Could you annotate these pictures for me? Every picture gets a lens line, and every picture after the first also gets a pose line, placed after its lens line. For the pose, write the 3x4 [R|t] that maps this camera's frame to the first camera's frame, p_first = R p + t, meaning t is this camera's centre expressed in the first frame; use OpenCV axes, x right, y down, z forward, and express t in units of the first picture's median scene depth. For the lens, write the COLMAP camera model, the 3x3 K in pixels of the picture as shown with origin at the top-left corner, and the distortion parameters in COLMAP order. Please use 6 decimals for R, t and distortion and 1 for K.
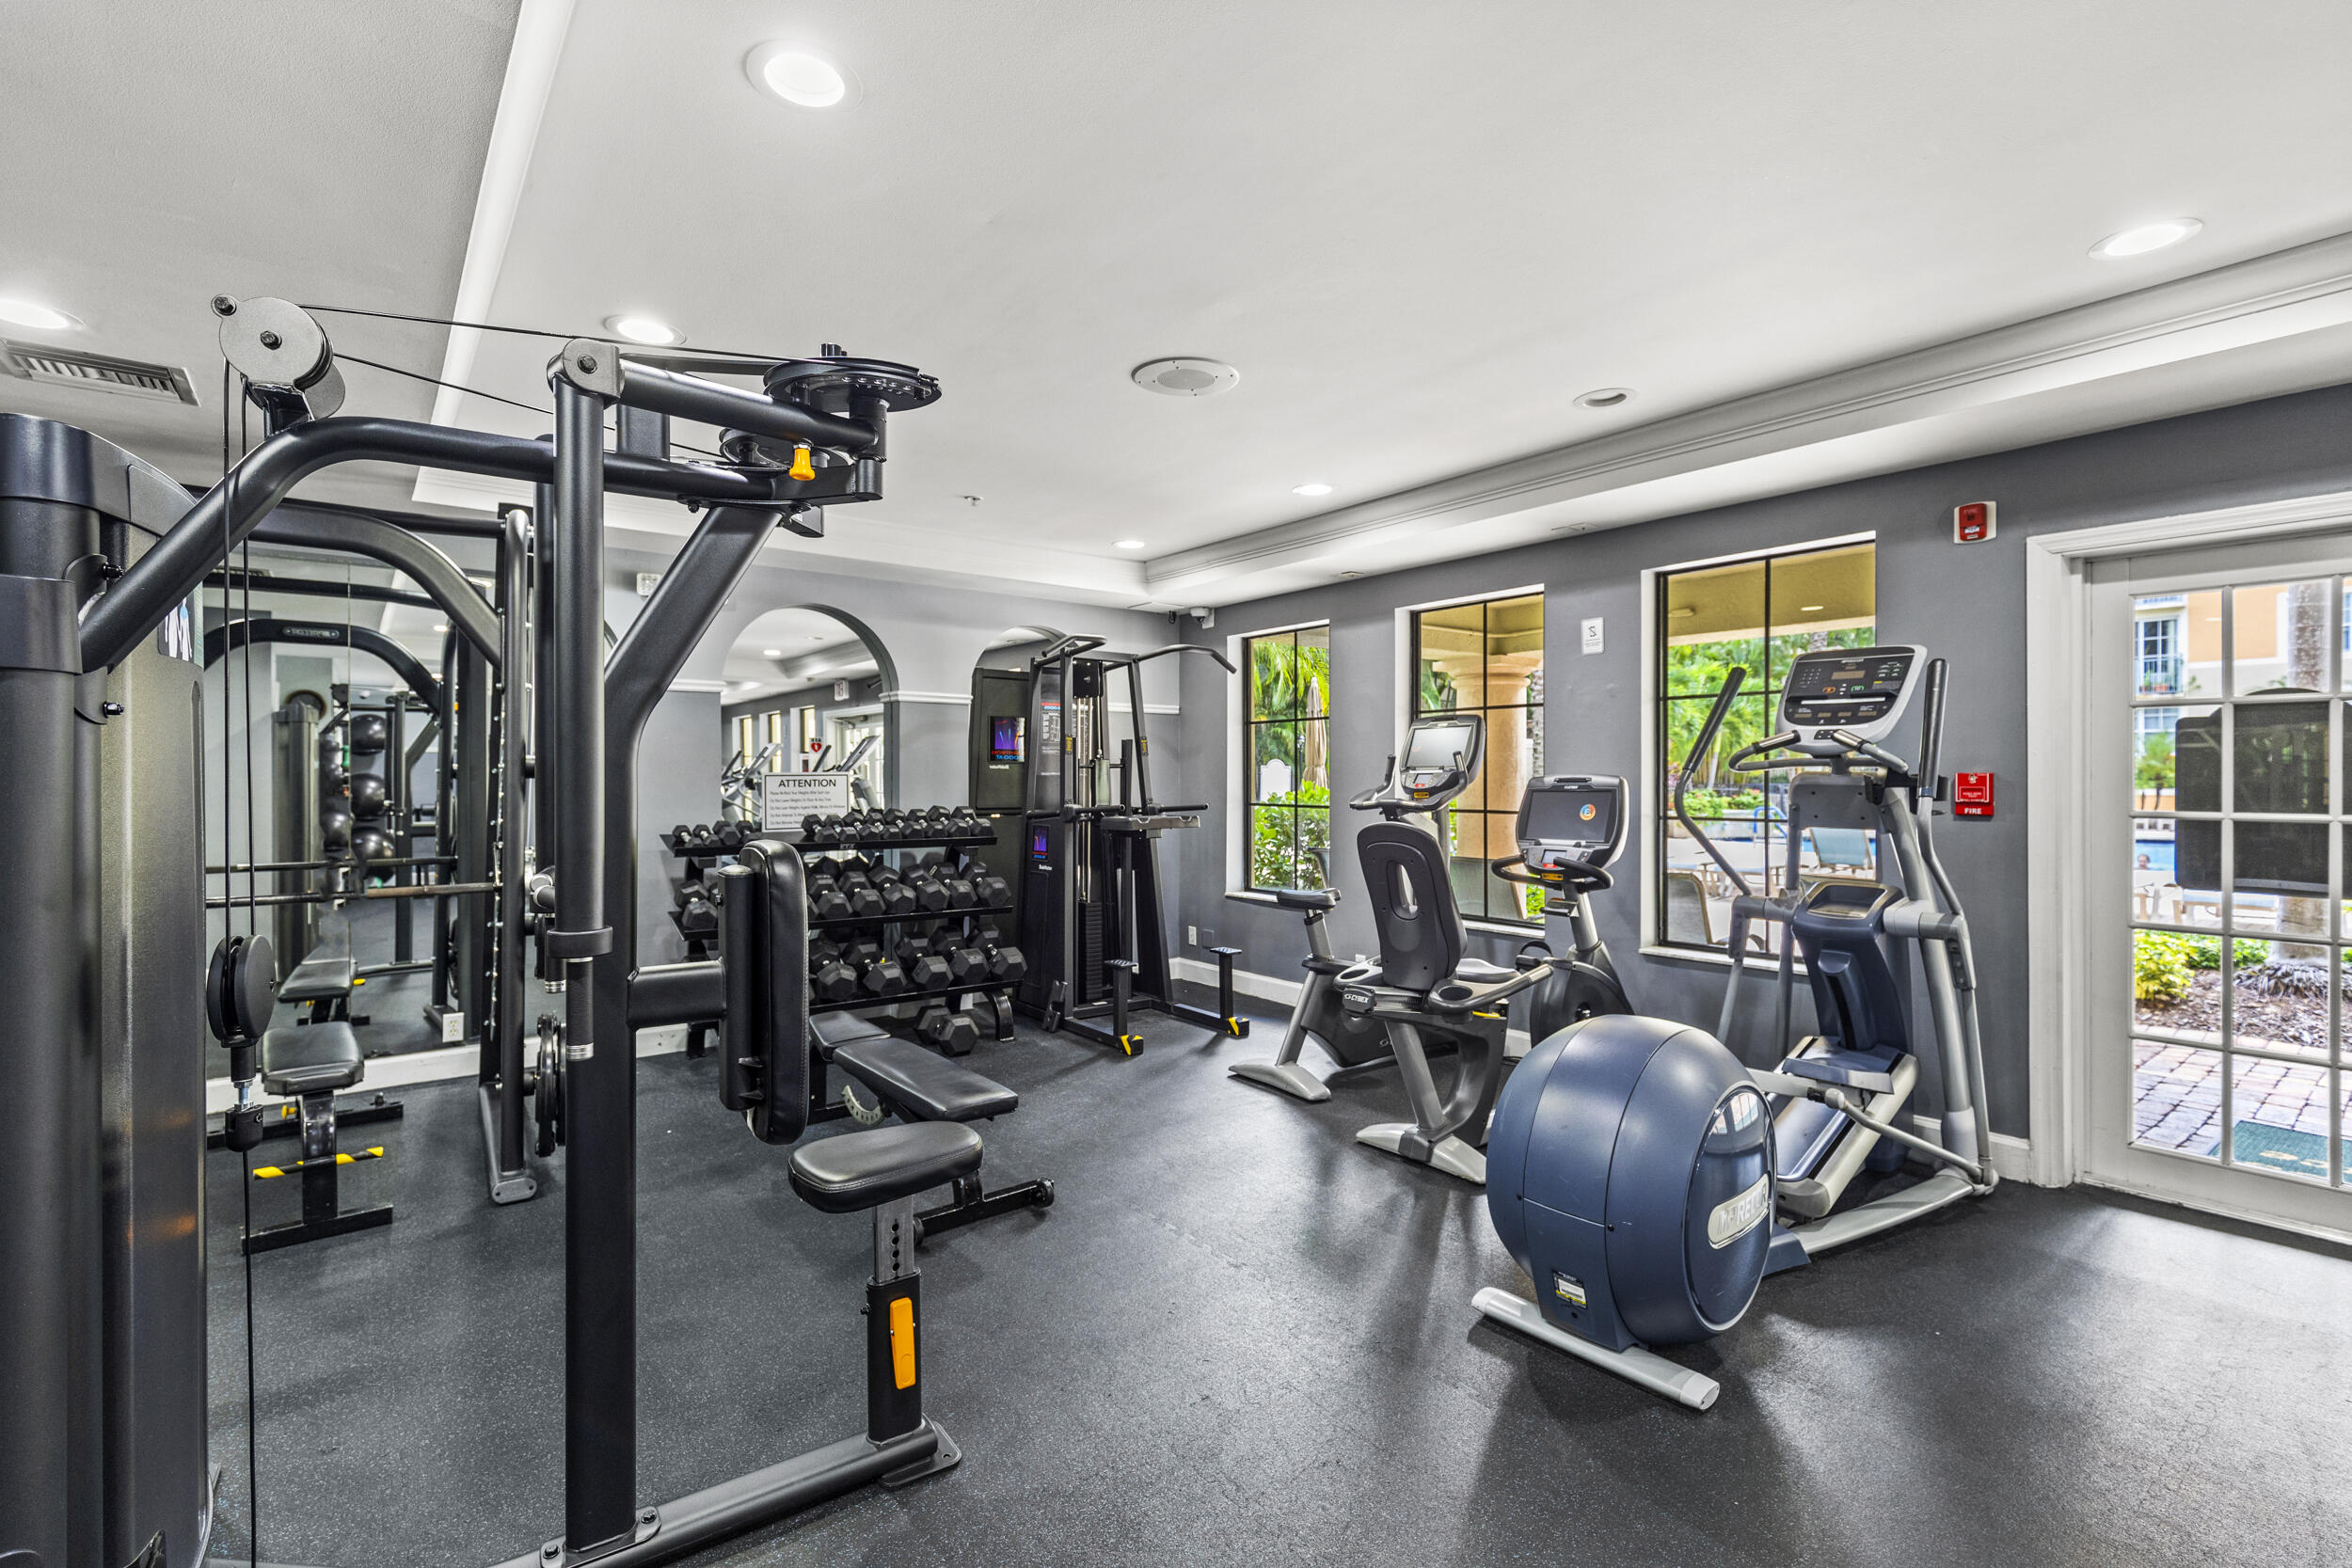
lens RADIAL K [[1063.0, 0, 1171.8], [0, 1063.0, 774.3], [0, 0, 1]] dist [0.001261, 0.000168]
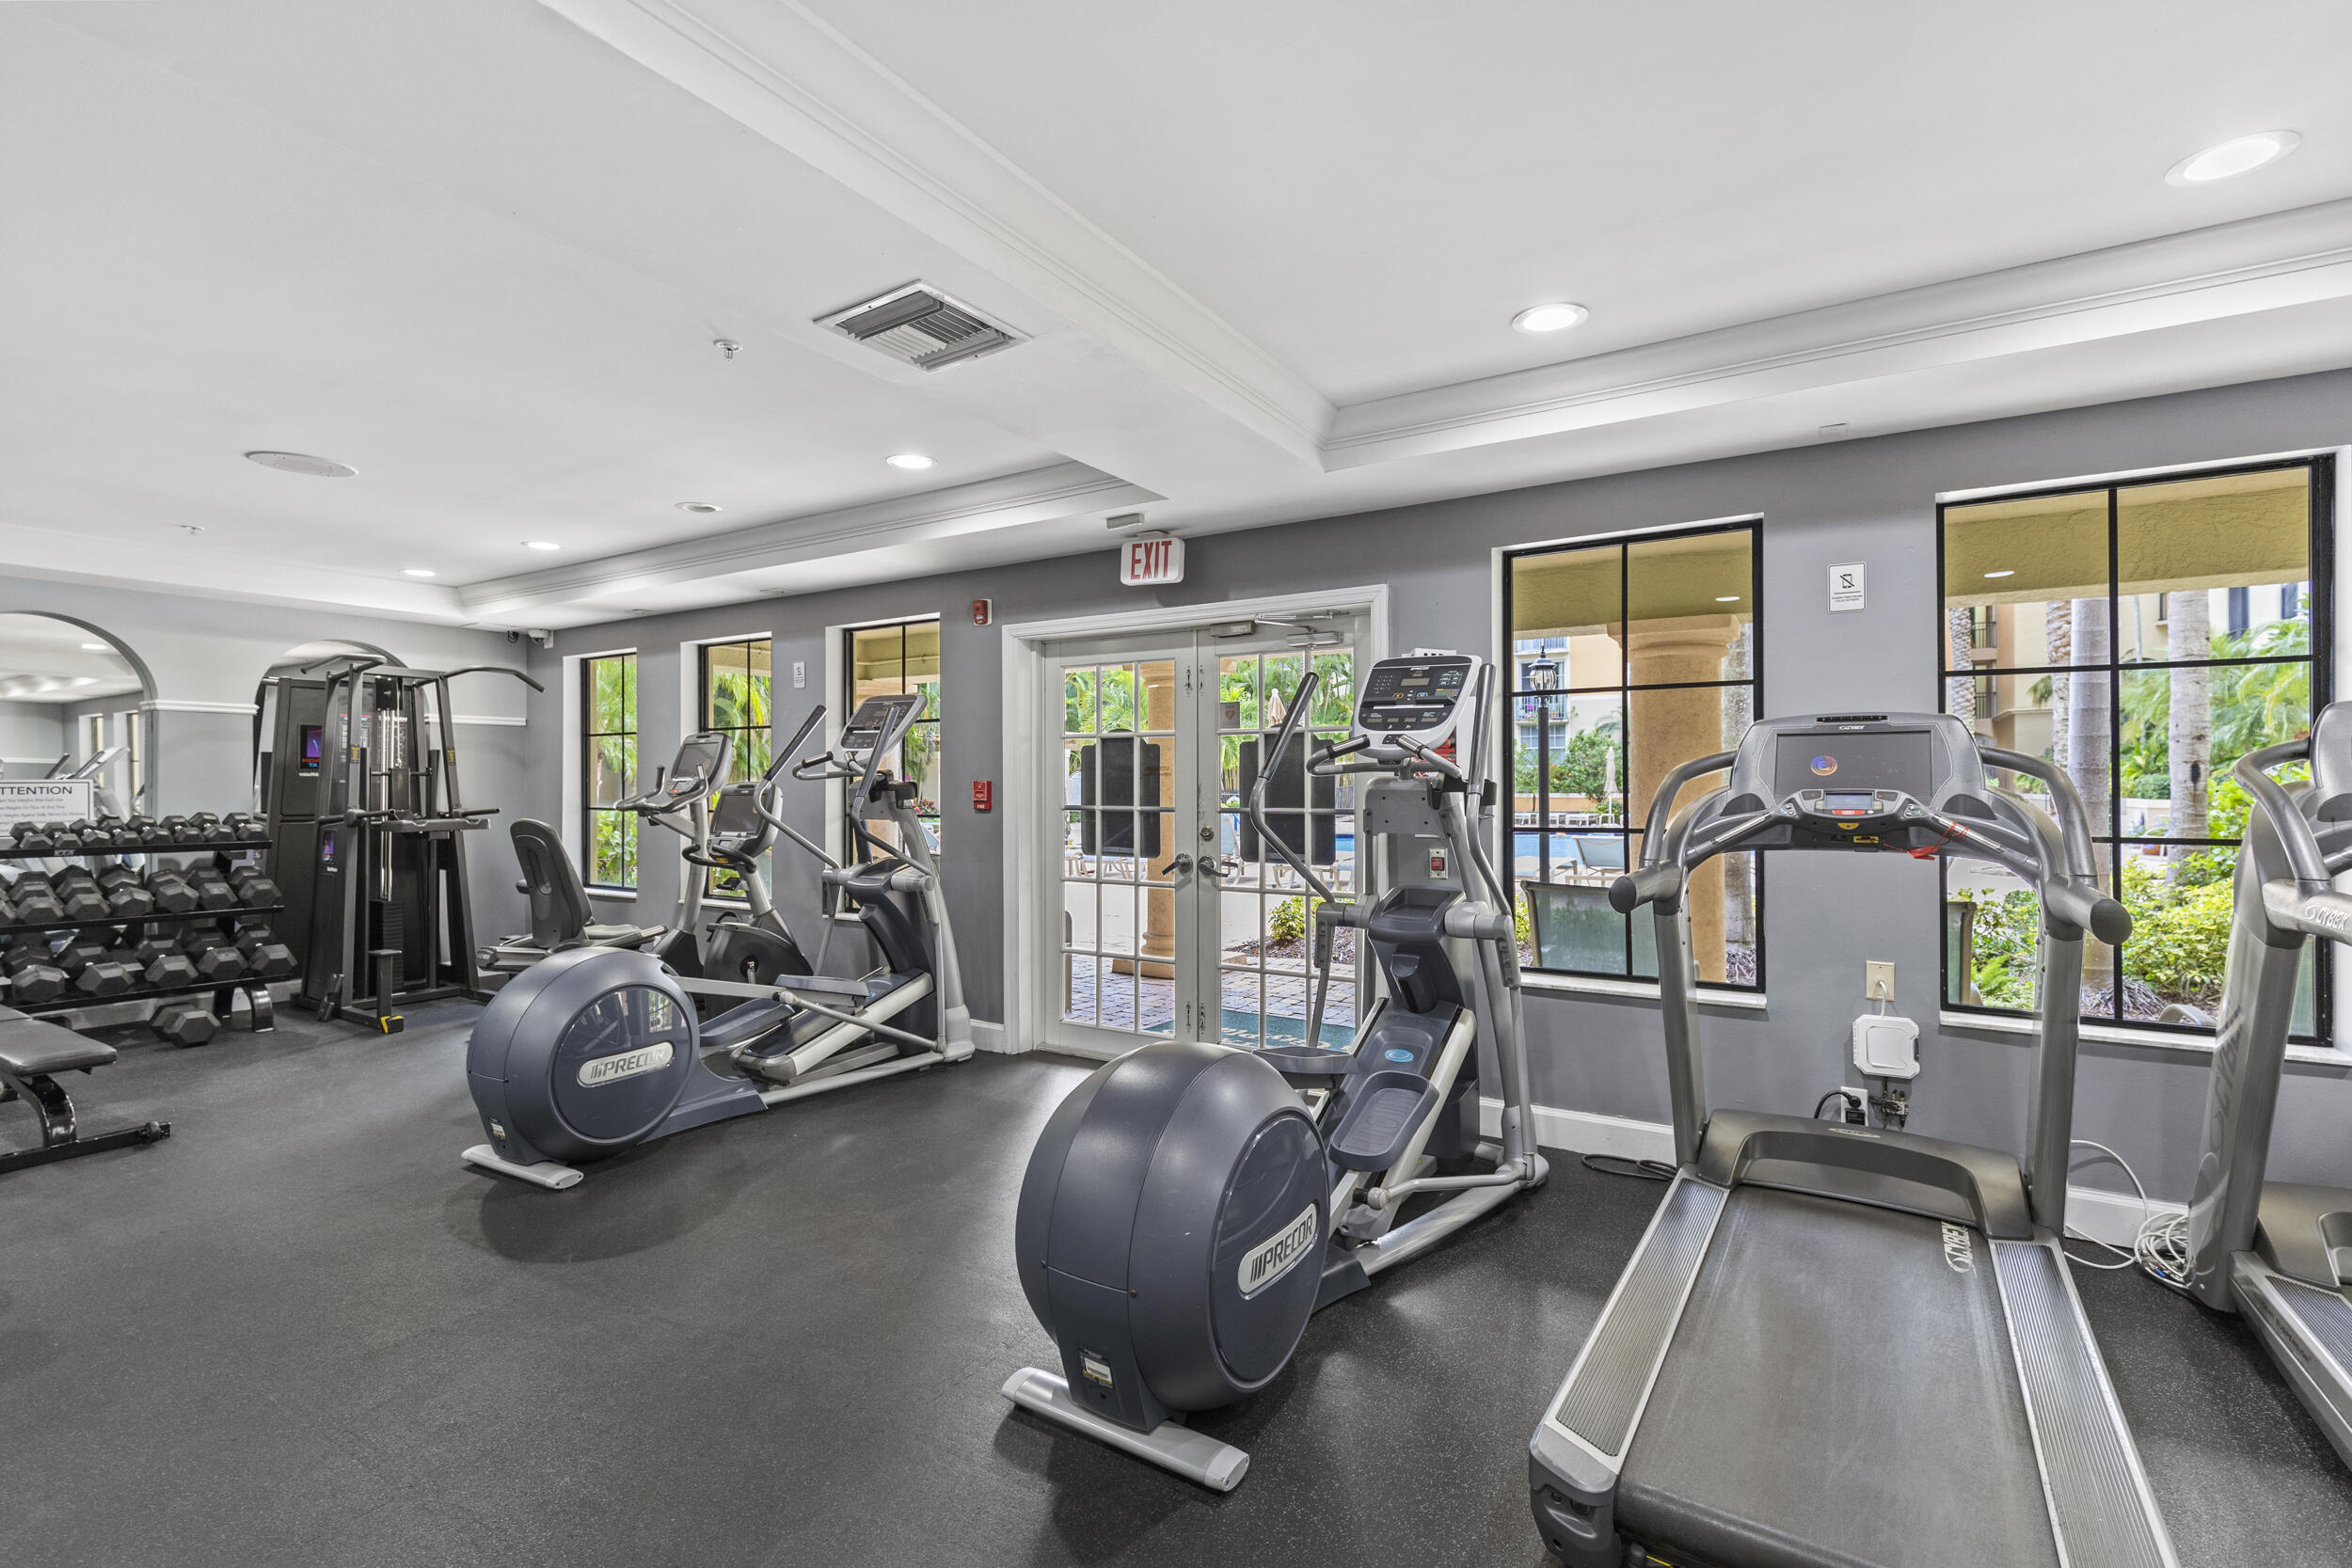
lens RADIAL K [[1063.0, 0, 1171.8], [0, 1063.0, 774.3], [0, 0, 1]] dist [0.001261, 0.000168]
pose [[0.935579, 0.002486, 0.353109, 0.318626], [-0.000074, 0.999977, -0.006843, -0.000370], [-0.353118, 0.006376, 0.935557, -0.321330]]
